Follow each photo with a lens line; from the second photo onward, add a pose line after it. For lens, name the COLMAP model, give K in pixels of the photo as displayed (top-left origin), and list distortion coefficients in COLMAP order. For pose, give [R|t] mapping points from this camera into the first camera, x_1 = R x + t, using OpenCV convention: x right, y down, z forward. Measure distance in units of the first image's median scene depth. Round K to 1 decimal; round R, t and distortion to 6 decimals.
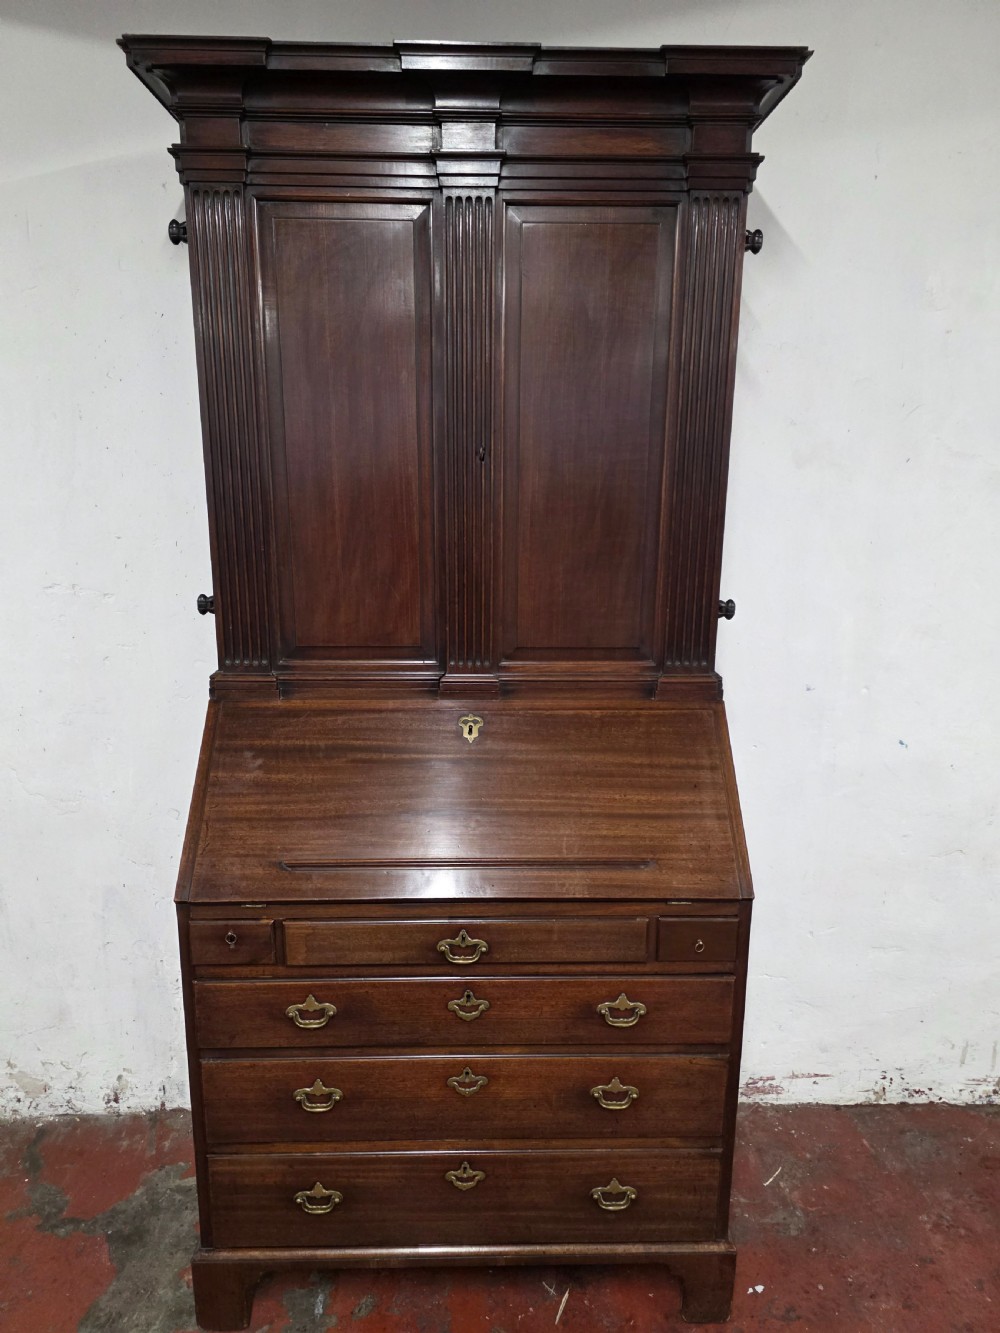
lens RADIAL K [[900.1, 0, 500.2], [0, 900.1, 665.1], [0, 0, 1]] dist [0.061865, -0.064039]
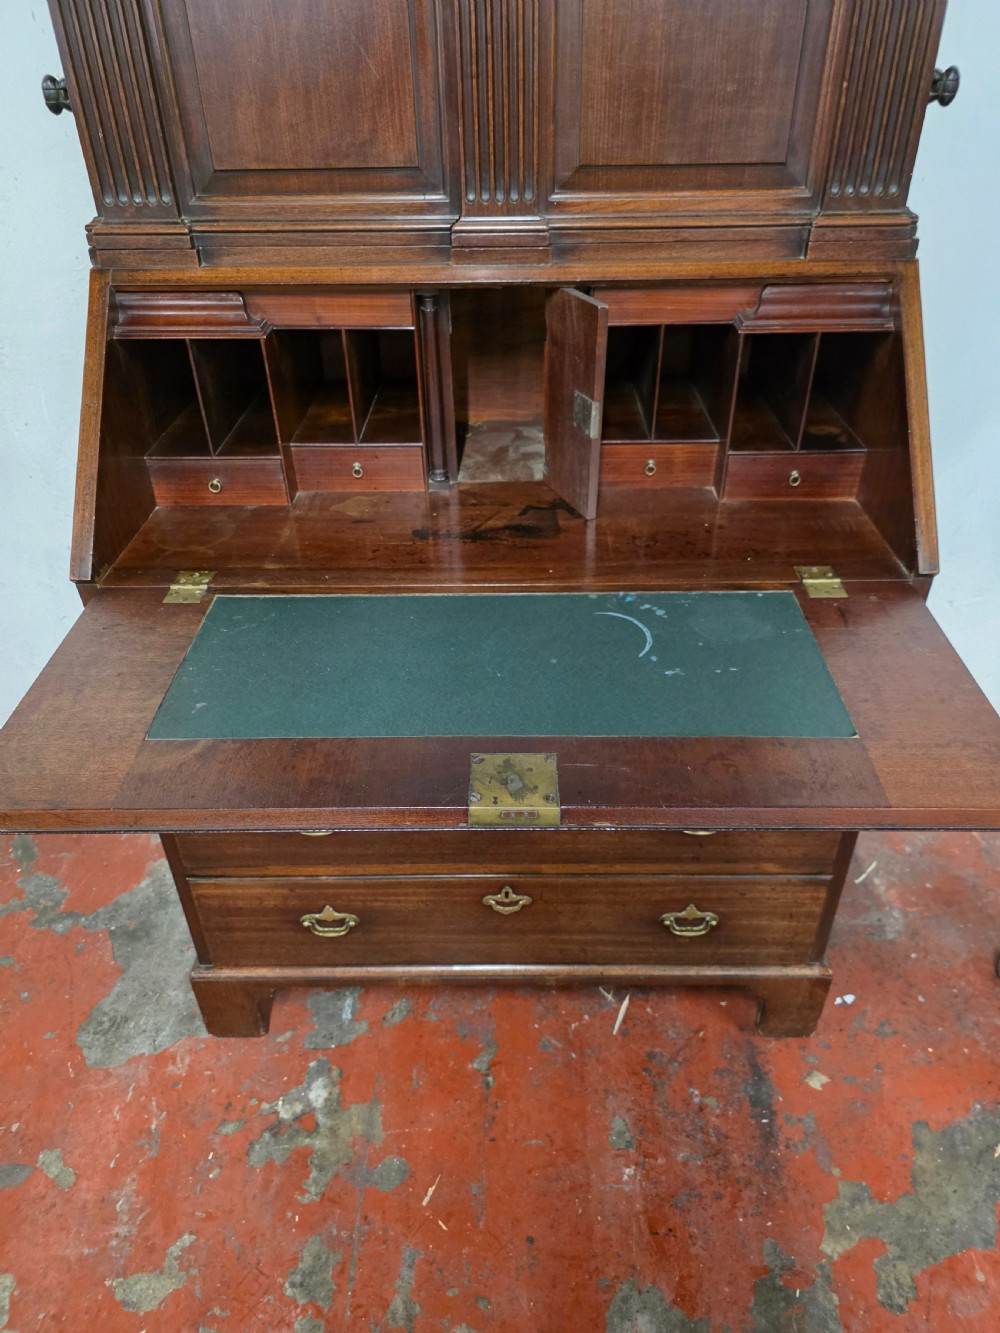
lens RADIAL K [[900.1, 0, 513.8], [0, 900.1, 658.6], [0, 0, 1]] dist [0.061865, -0.064039]
pose [[0.999258, 0.000011, -0.038525, -0.001642], [0.014081, 0.930706, 0.365496, 0.064203], [0.035859, -0.365768, 0.930015, 0.324052]]
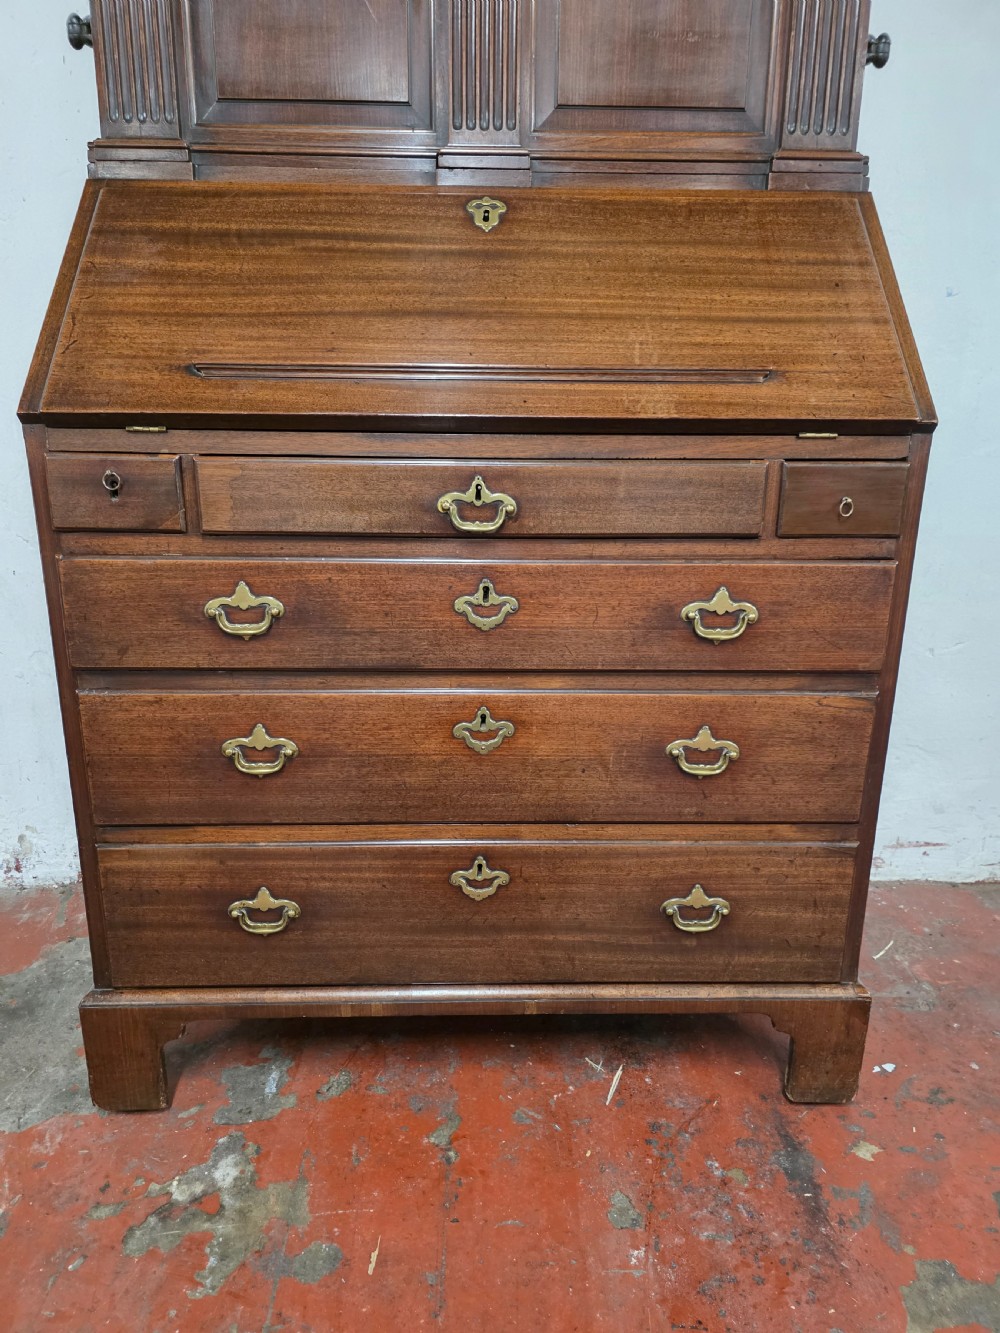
lens RADIAL K [[900.1, 0, 499.9], [0, 900.1, 669.8], [0, 0, 1]] dist [0.061865, -0.064039]
pose [[0.999996, 0.001540, 0.002330, -0.024480], [-0.001657, 0.998692, 0.051107, 0.363207], [-0.002248, -0.051110, 0.998690, 0.327258]]
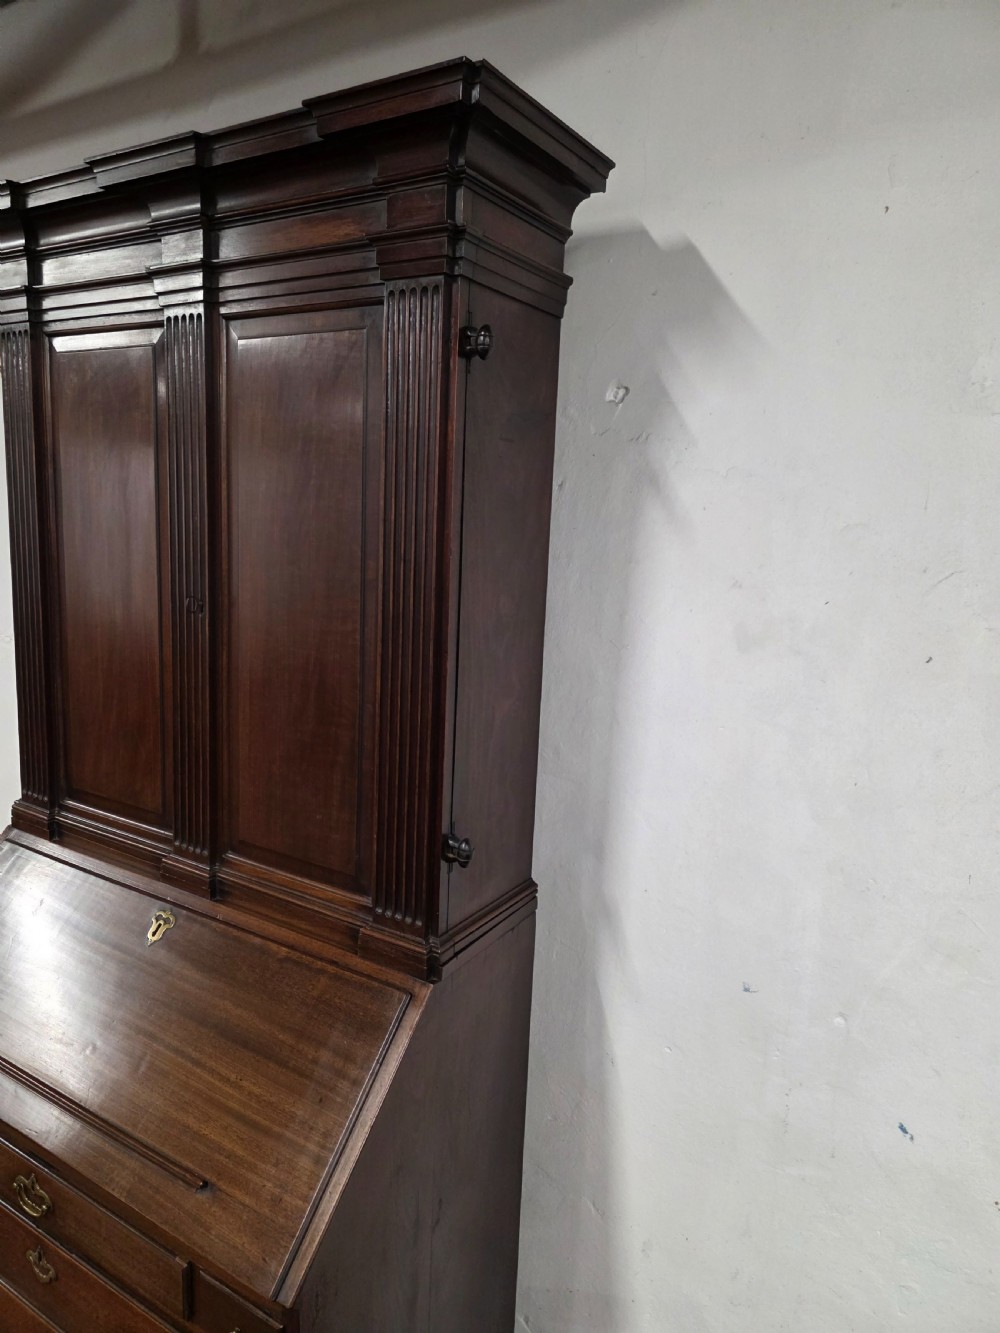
lens RADIAL K [[900.1, 0, 495.9], [0, 900.1, 665.9], [0, 0, 1]] dist [0.061865, -0.064039]
pose [[0.836413, 0.119650, -0.534881, 0.644121], [-0.160764, 0.986515, -0.030715, -0.191141], [0.523993, 0.111680, 0.844369, 0.426188]]
